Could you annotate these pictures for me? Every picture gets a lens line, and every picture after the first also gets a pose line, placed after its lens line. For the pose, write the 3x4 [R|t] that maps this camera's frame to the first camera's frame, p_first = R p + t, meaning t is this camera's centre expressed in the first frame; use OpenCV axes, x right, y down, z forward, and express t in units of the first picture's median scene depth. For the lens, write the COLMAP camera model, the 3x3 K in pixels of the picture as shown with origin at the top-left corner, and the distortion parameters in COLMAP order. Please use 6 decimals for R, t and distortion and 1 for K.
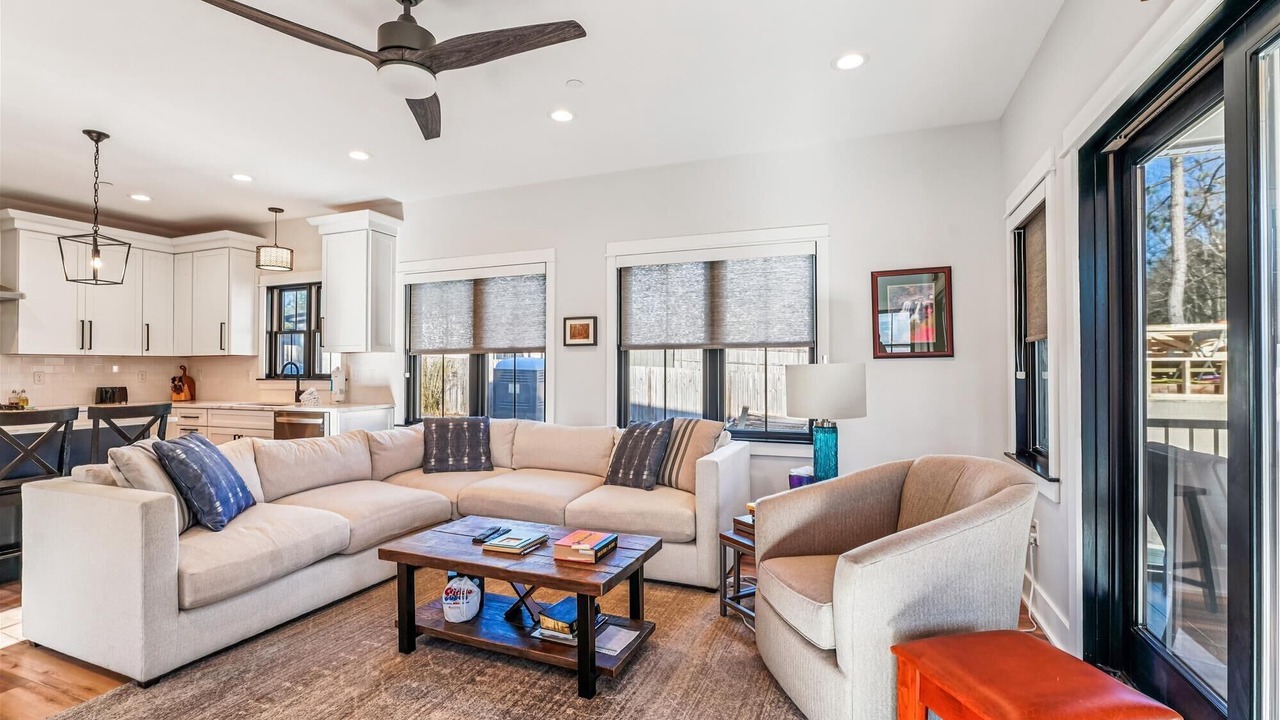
lens RADIAL K [[594.8, 0, 645.4], [0, 594.8, 356.7], [0, 0, 1]] dist [-0.016504, 0.011826]
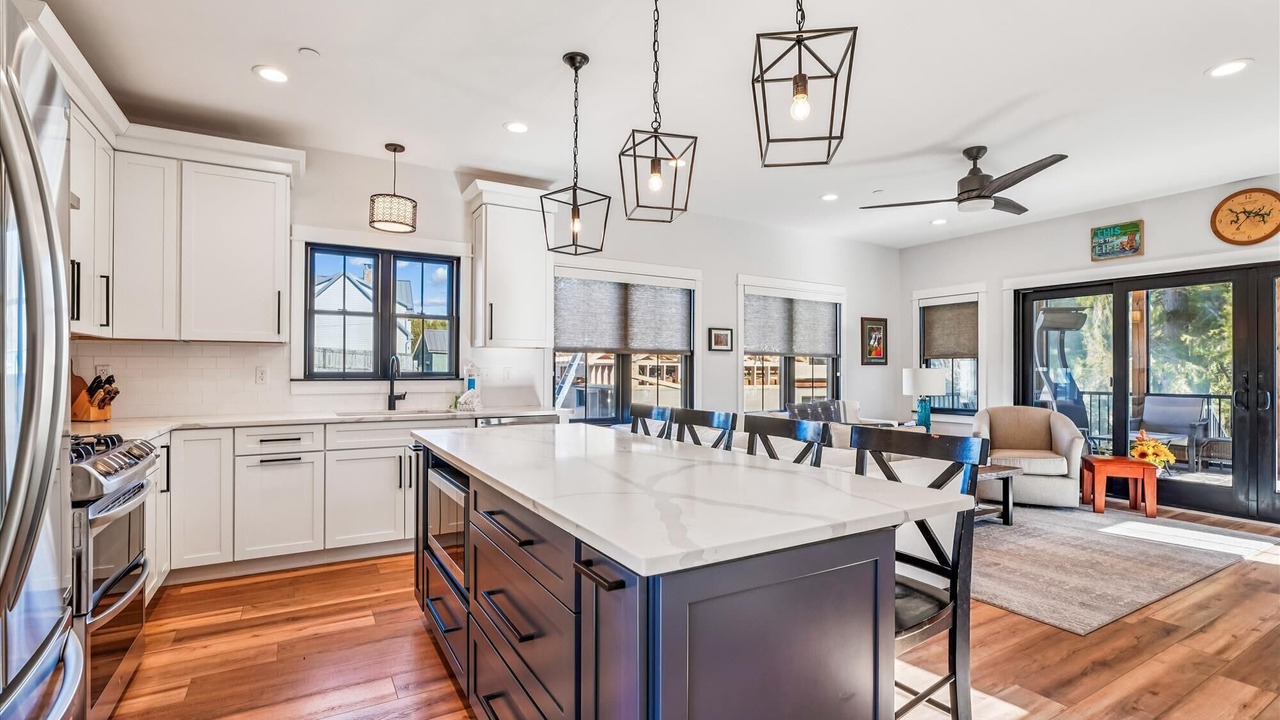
lens RADIAL K [[594.8, 0, 639.3], [0, 594.8, 363.2], [0, 0, 1]] dist [-0.016504, 0.011826]
pose [[0.596725, 0.017871, 0.802247, -1.206596], [-0.019690, 0.999777, -0.007625, 0.021006], [-0.802204, -0.011246, 0.596944, 0.372284]]
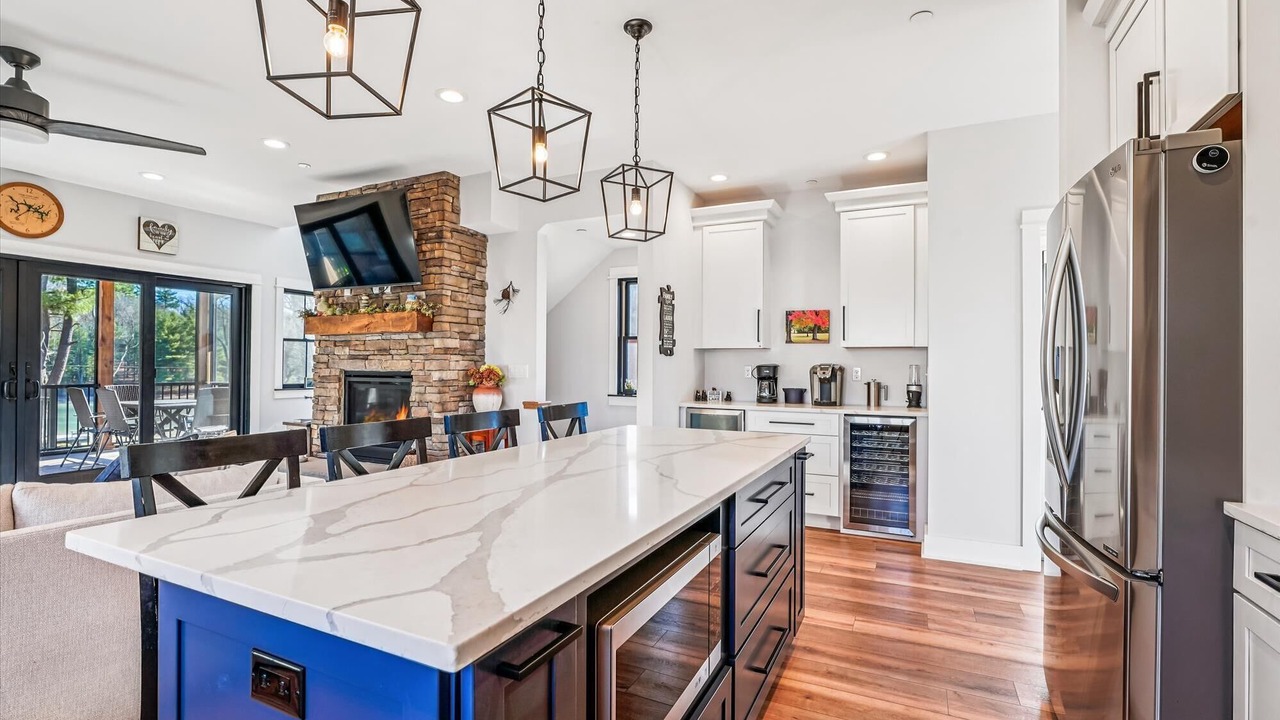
lens RADIAL K [[594.8, 0, 639.6], [0, 594.8, 364.4], [0, 0, 1]] dist [-0.016504, 0.011826]
pose [[-0.996229, 0.002119, 0.086739, -0.922093], [0.000500, 0.999825, -0.018675, 0.028890], [-0.086763, -0.018561, -0.996056, 1.061771]]
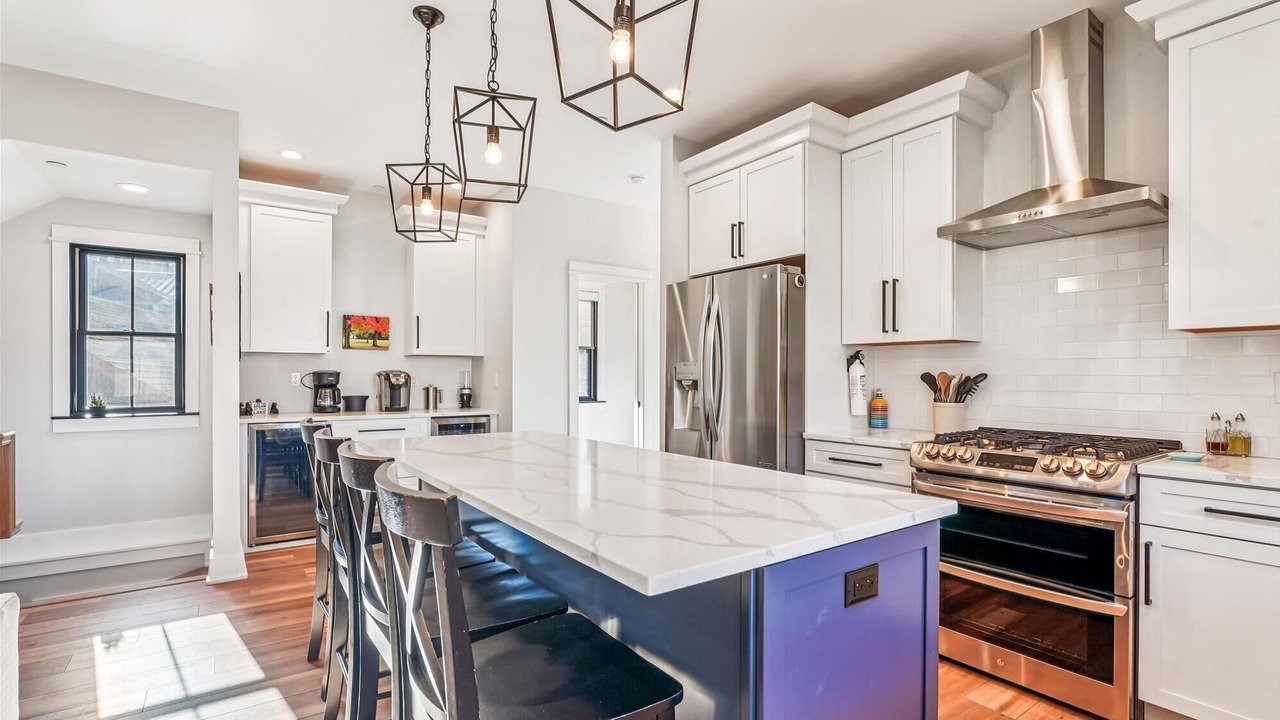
lens RADIAL K [[594.8, 0, 650.2], [0, 594.8, 371.3], [0, 0, 1]] dist [-0.016504, 0.011826]
pose [[-0.544222, 0.002736, -0.838937, -0.519781], [0.015436, 0.999858, -0.006753, 0.024280], [0.838800, -0.016625, -0.544186, 0.959551]]
